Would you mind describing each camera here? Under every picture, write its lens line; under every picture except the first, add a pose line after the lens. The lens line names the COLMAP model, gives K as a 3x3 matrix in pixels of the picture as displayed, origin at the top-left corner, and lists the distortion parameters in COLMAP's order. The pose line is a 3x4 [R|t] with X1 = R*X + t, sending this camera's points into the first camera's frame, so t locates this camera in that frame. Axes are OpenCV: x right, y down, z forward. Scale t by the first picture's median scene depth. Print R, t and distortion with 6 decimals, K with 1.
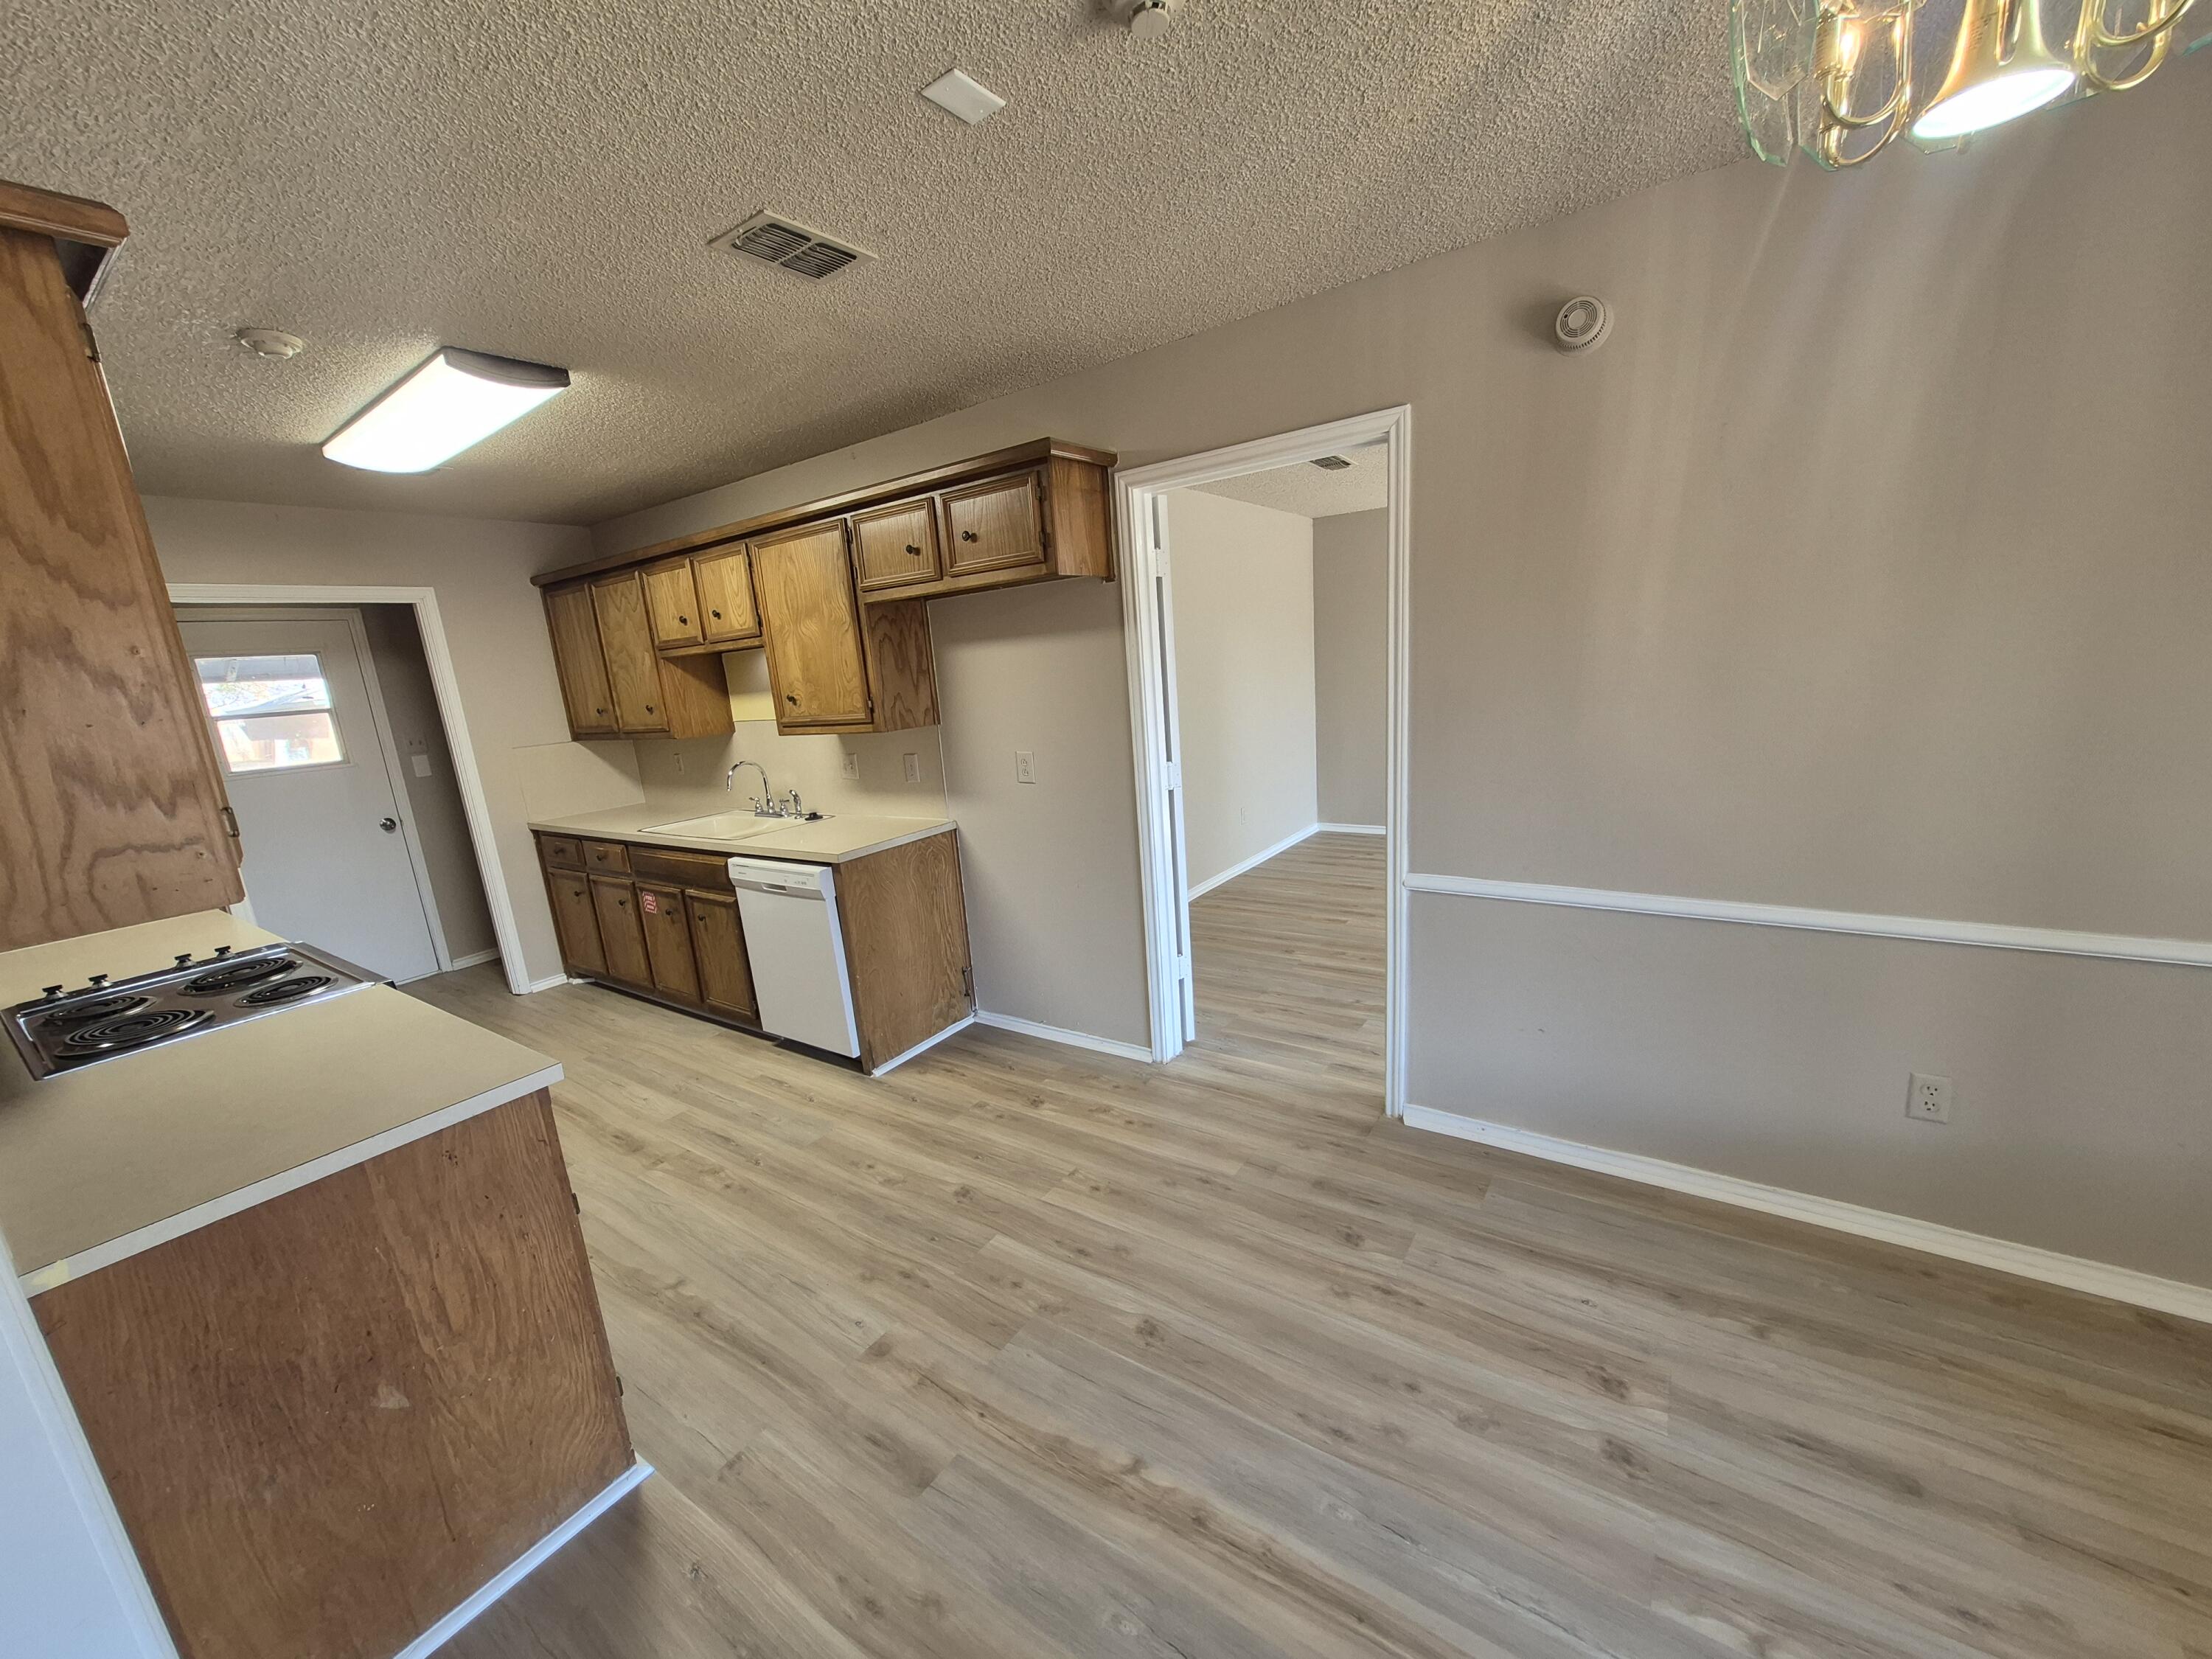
lens RADIAL K [[875.1, 0, 1094.7], [0, 875.1, 854.1], [0, 0, 1]] dist [0.001244, 0.000042]
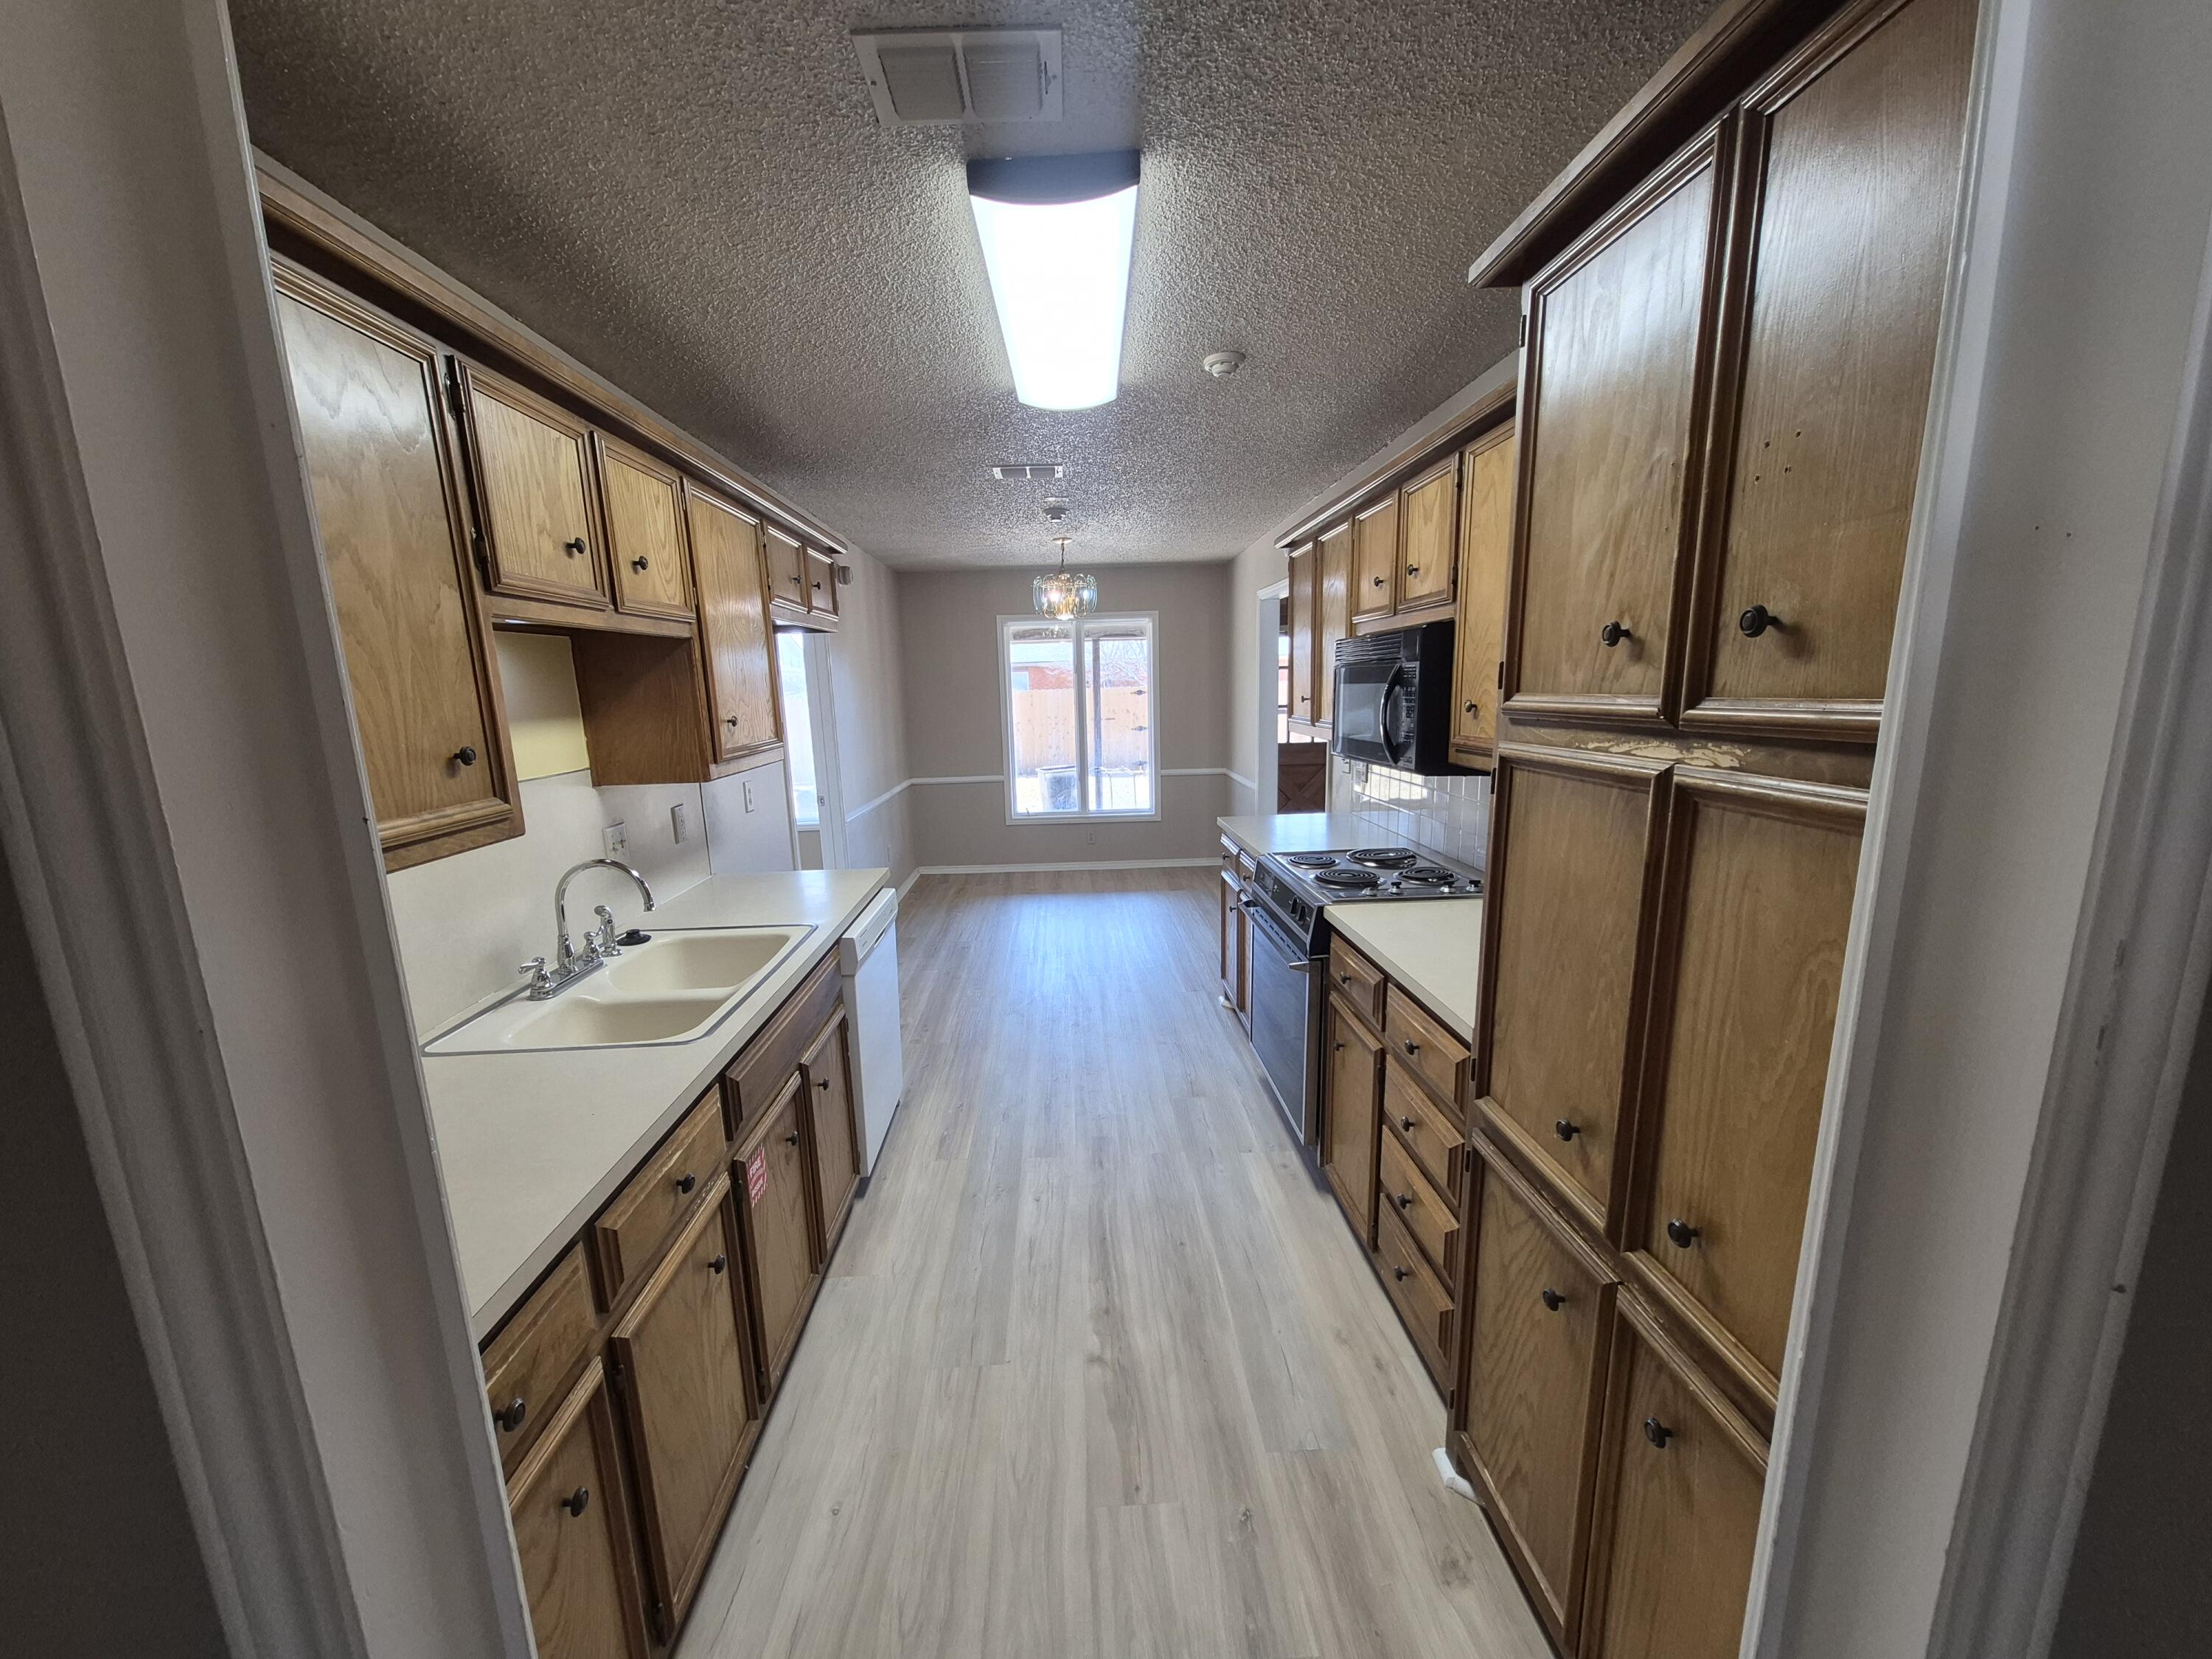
lens RADIAL K [[862.5, 0, 1095.3], [0, 862.5, 853.9], [0, 0, 1]] dist [0.002651, -0.000087]
pose [[-0.610412, -0.066937, 0.789250, -1.216432], [0.234273, 0.936586, 0.260622, -0.222453], [-0.756646, 0.343987, -0.556022, 1.366919]]
